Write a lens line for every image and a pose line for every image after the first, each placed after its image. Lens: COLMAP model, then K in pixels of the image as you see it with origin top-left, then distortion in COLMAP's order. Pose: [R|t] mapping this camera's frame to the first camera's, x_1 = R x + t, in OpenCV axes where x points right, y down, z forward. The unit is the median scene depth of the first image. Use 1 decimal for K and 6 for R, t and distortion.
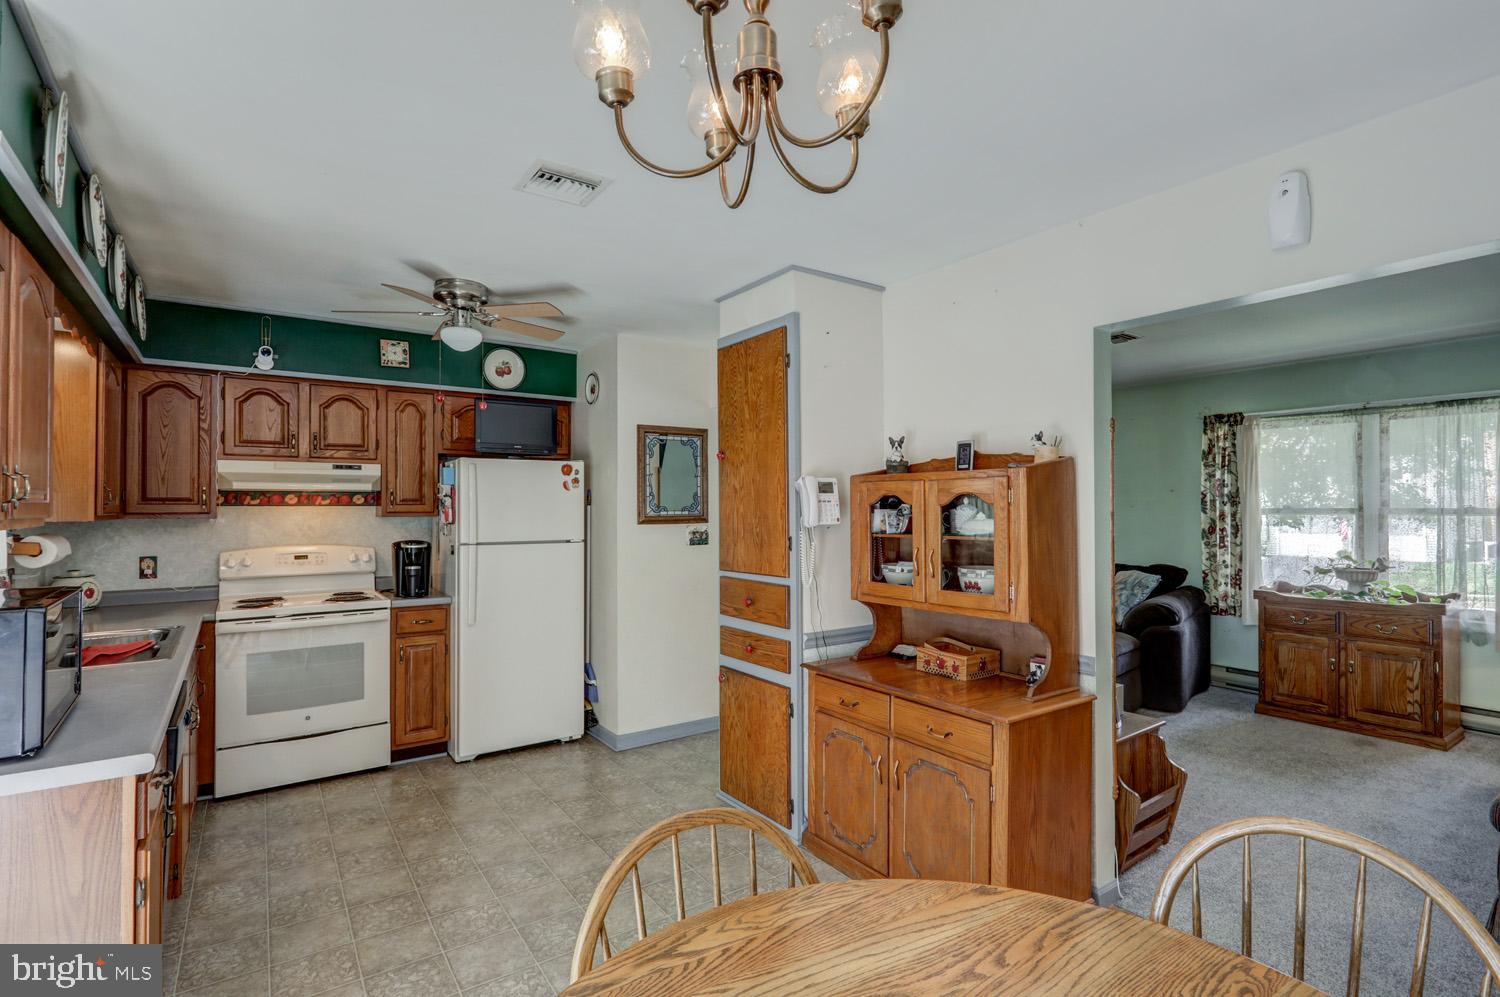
lens RADIAL K [[713.0, 0, 752.2], [0, 713.0, 498.6], [0, 0, 1]] dist [-0.004059, 0.001977]
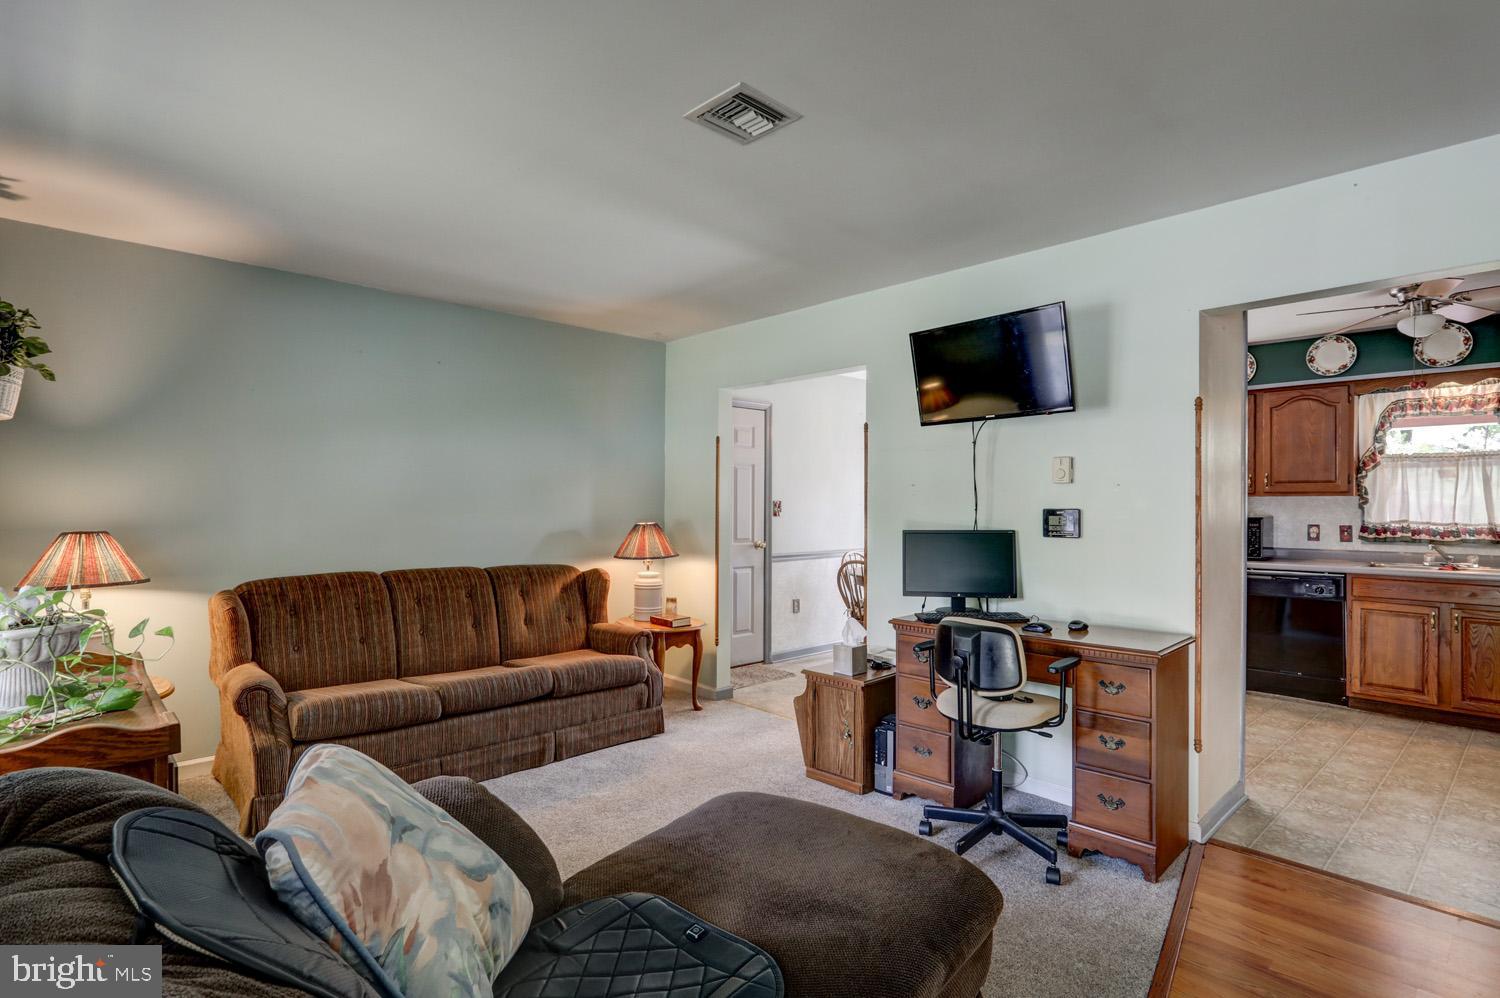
lens RADIAL K [[758.6, 0, 747.4], [0, 758.6, 500.6], [0, 0, 1]] dist [0.000268, 0.000021]
pose [[-0.990192, -0.001013, -0.139712, 0.652955], [0.001173, 0.999878, -0.015565, 0.048350], [0.139711, -0.015576, -0.990070, 1.703336]]
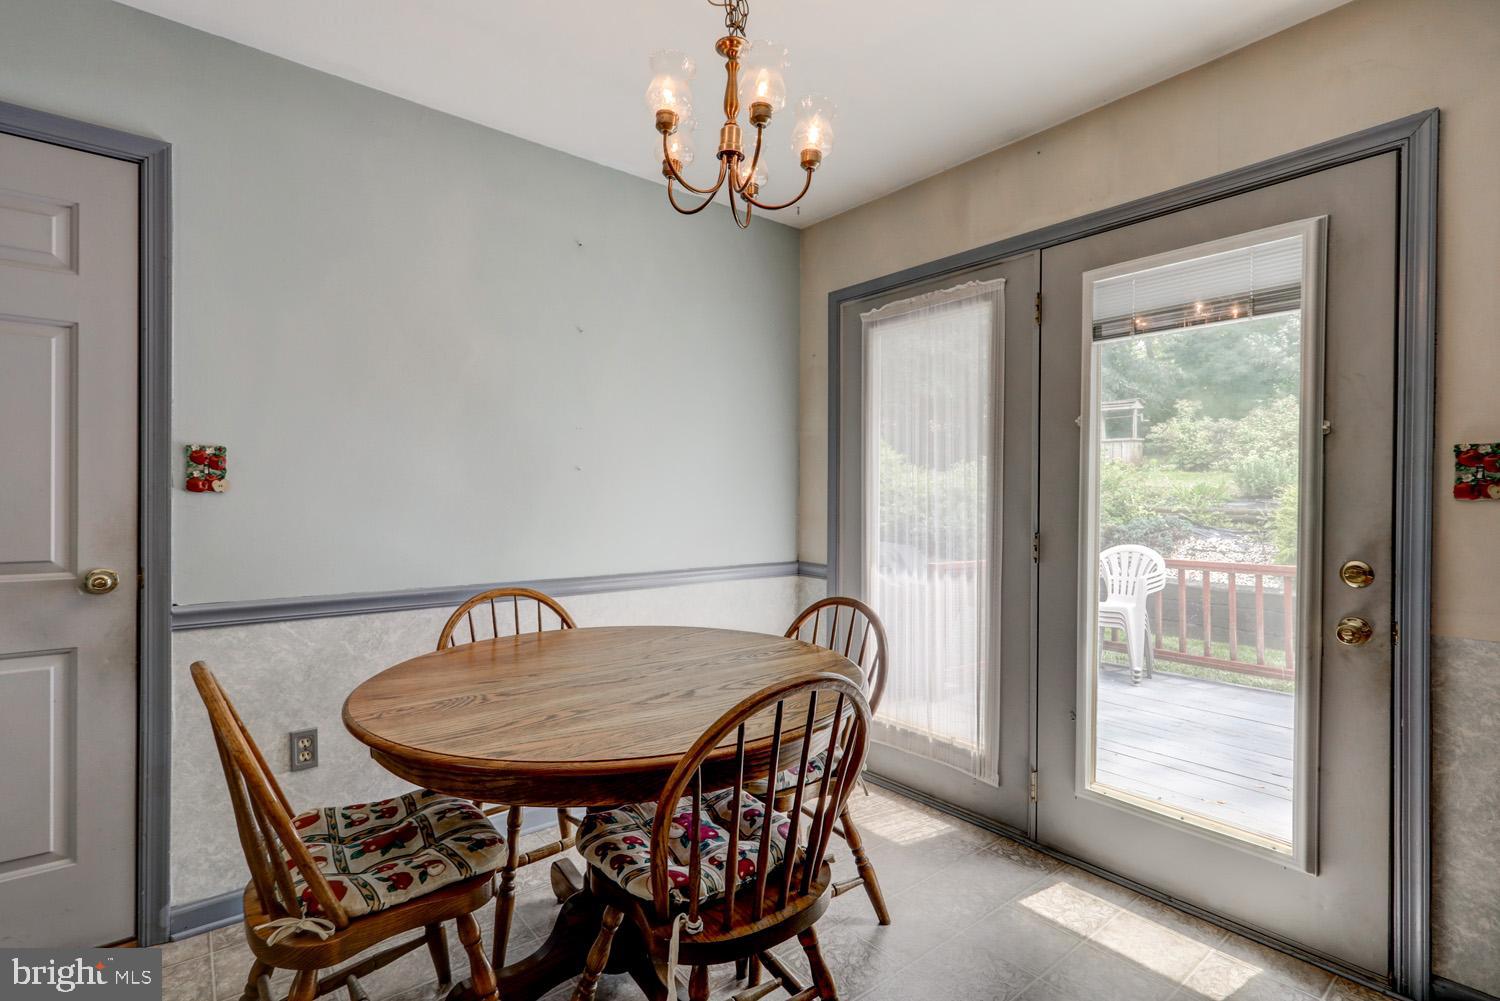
lens RADIAL K [[713.0, 0, 752.2], [0, 713.0, 500.6], [0, 0, 1]] dist [-0.004059, 0.001977]
pose [[-0.997540, -0.003515, -0.070017, 0.016367], [-0.002836, 0.999948, -0.009798, 0.066493], [0.070048, -0.009575, -0.997498, 0.644067]]
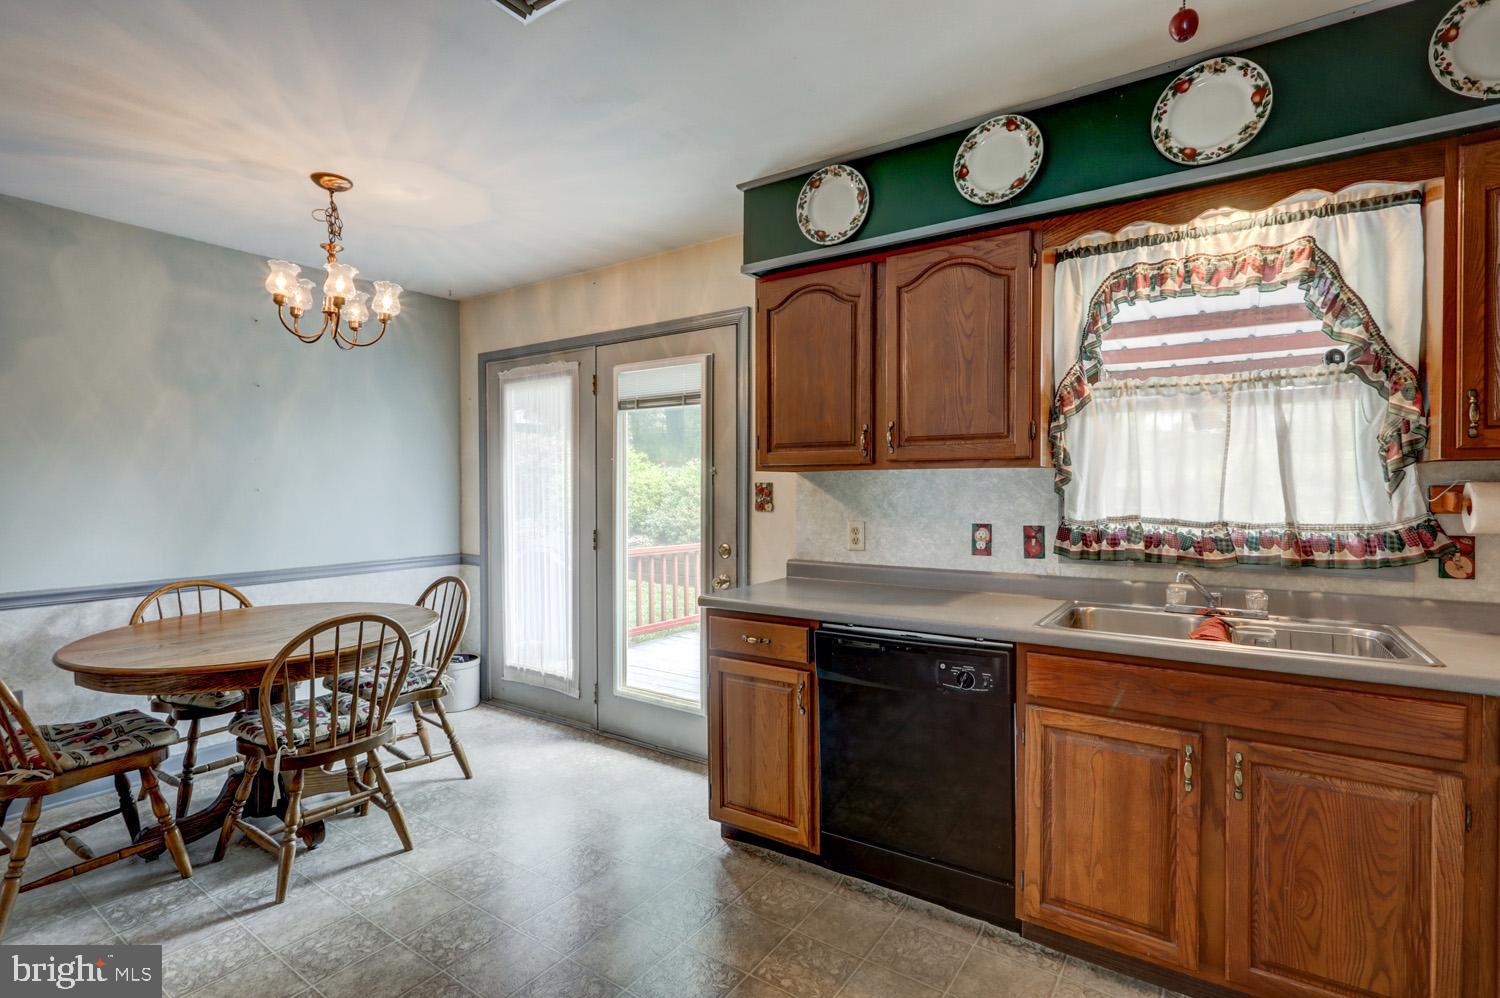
lens RADIAL K [[713.0, 0, 752.2], [0, 713.0, 499.1], [0, 0, 1]] dist [-0.004059, 0.001977]
pose [[-0.937135, 0.009580, -0.348835, -0.138507], [0.008664, 0.999954, 0.004186, 0.043494], [0.348859, 0.000900, -0.937175, 1.019581]]
